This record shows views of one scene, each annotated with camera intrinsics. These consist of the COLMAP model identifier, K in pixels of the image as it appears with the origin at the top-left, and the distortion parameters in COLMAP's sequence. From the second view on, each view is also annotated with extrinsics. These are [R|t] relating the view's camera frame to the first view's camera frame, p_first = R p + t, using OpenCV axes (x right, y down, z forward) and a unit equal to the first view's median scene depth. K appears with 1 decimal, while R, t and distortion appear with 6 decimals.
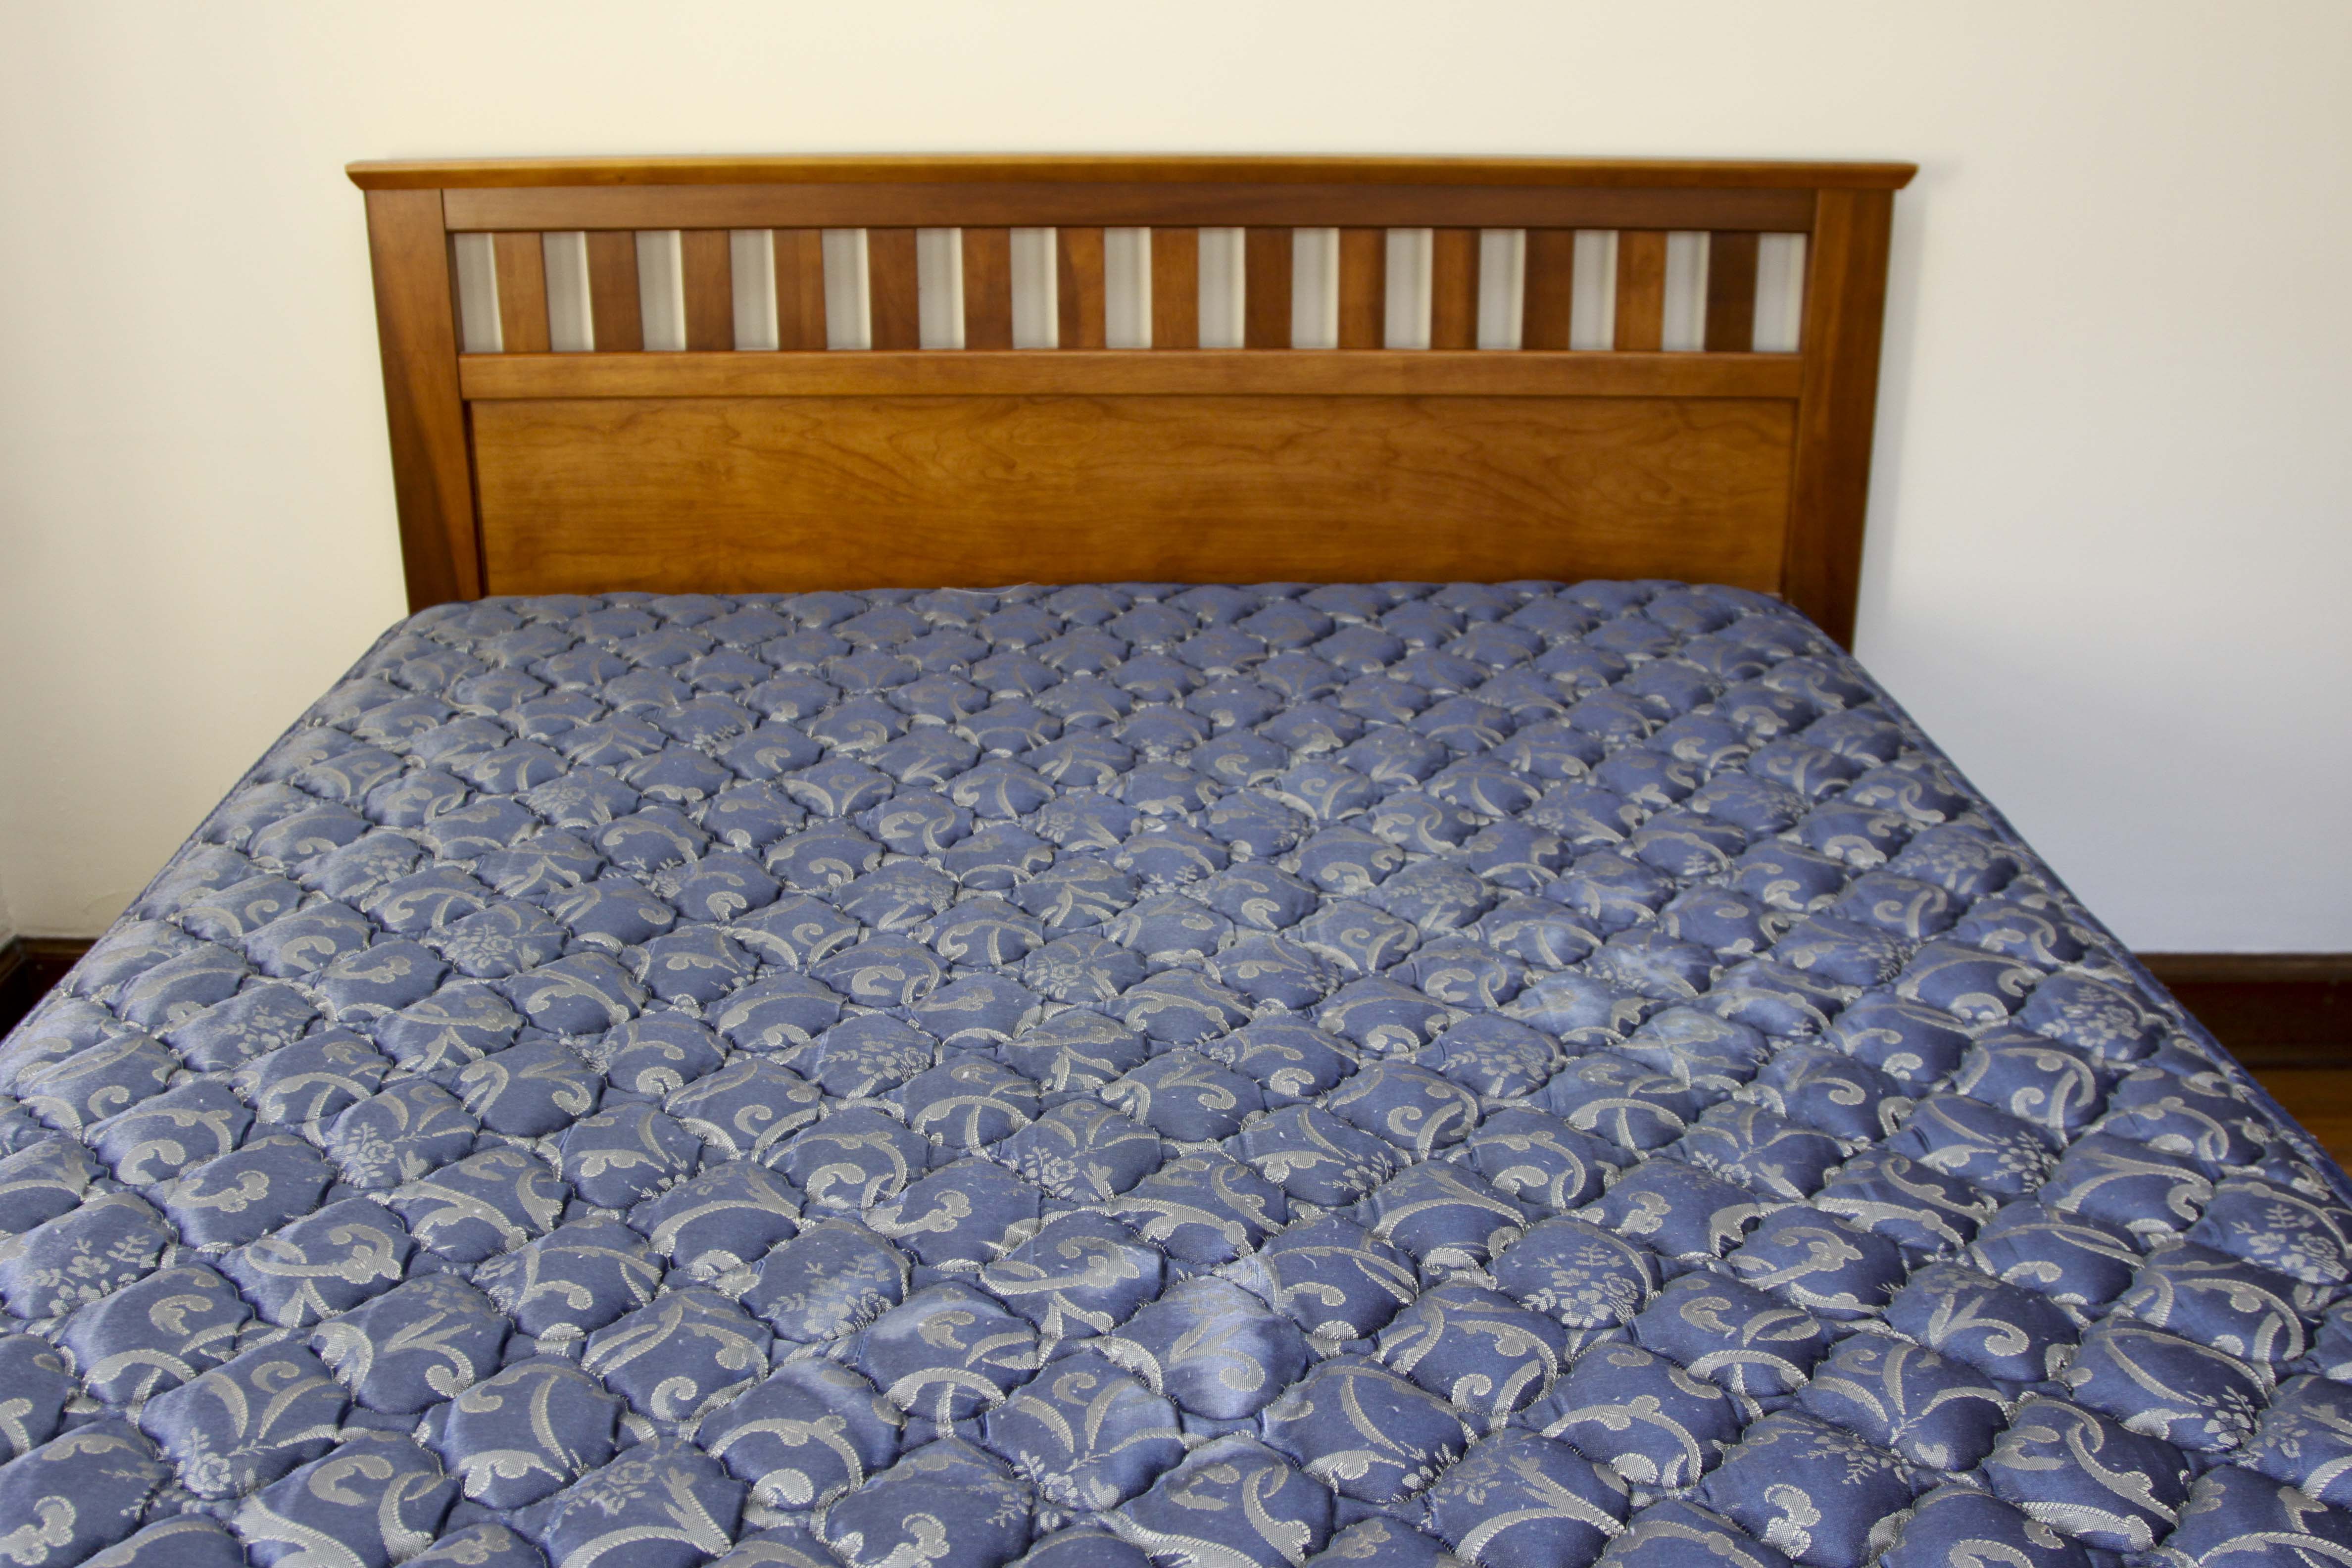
lens RADIAL K [[2488.4, 0, 1169.0], [0, 2488.4, 785.2], [0, 0, 1]] dist [-0.117177, 0.000000]
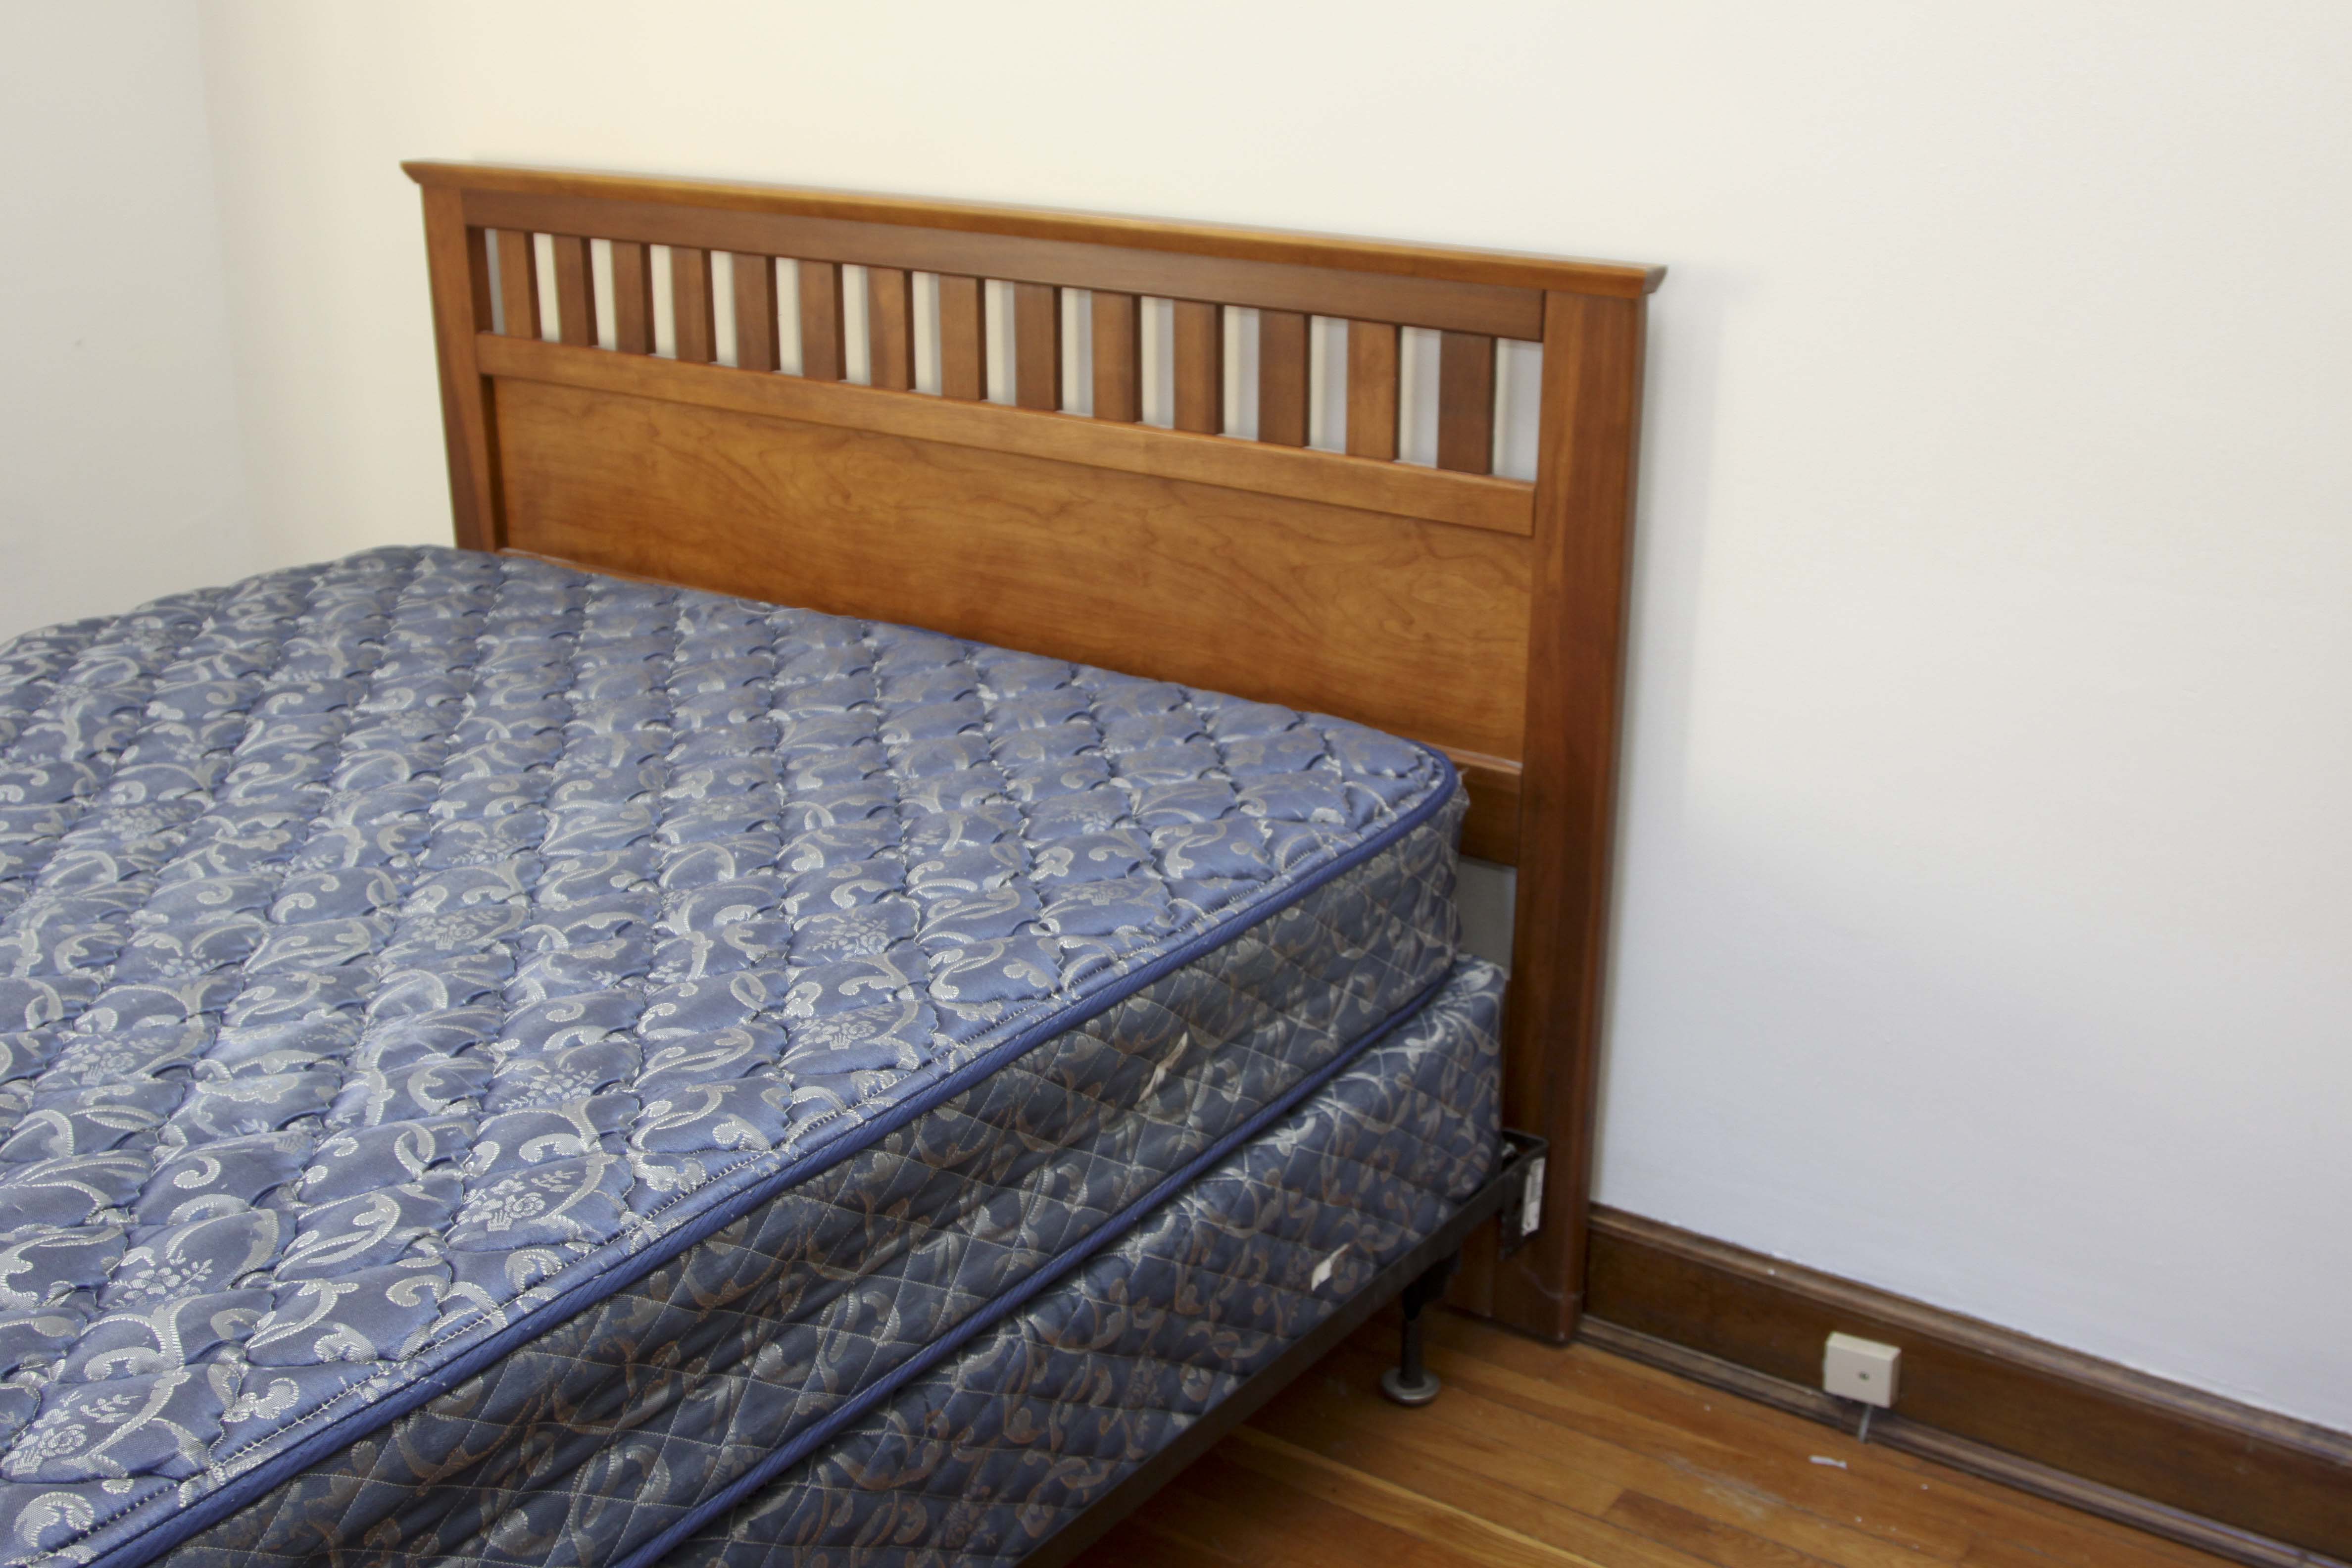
lens RADIAL K [[2488.4, 0, 1179.5], [0, 2488.4, 798.4], [0, 0, 1]] dist [-0.117177, 0.000000]
pose [[0.818944, 0.199275, -0.538163, 0.644726], [-0.229219, 0.973306, 0.011591, -0.050781], [0.526107, 0.113865, 0.842761, 0.221090]]
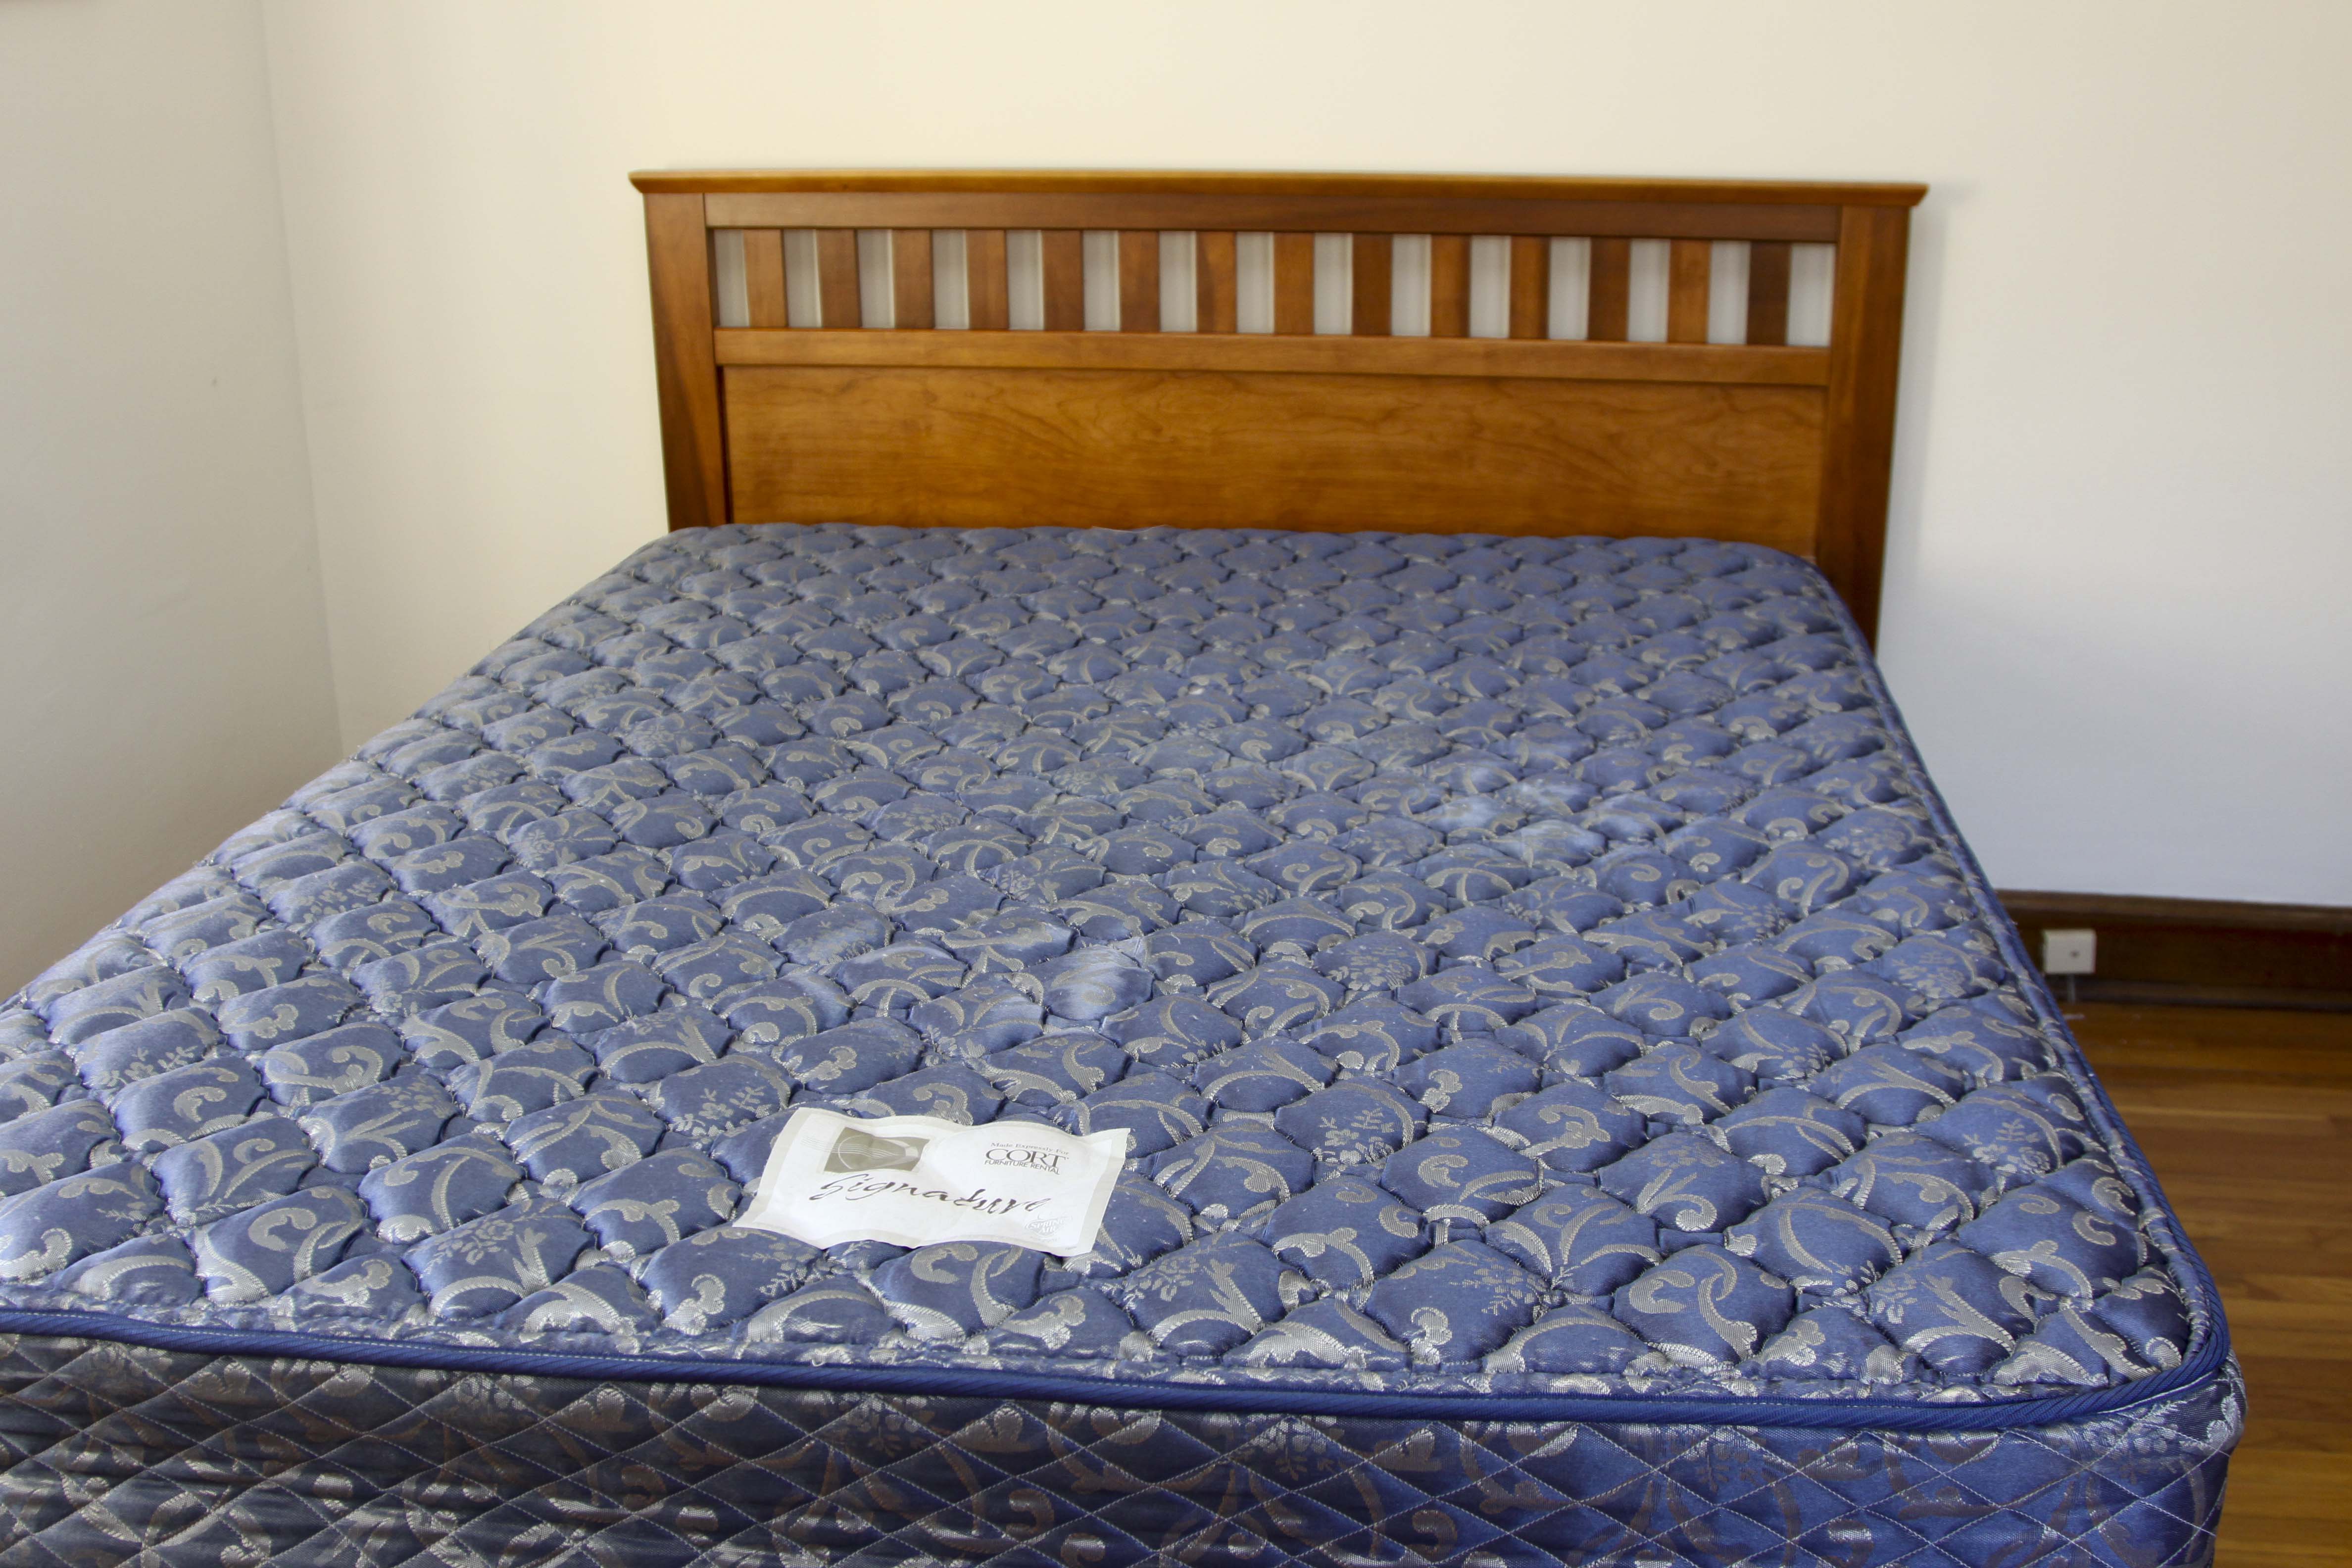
lens RADIAL K [[2488.4, 0, 1174.0], [0, 2488.4, 789.1], [0, 0, 1]] dist [-0.117177, 0.000000]
pose [[0.988224, 0.042408, -0.147022, 0.131212], [-0.045859, 0.998744, -0.020165, 0.070600], [0.145983, 0.026670, 0.988928, -0.188399]]
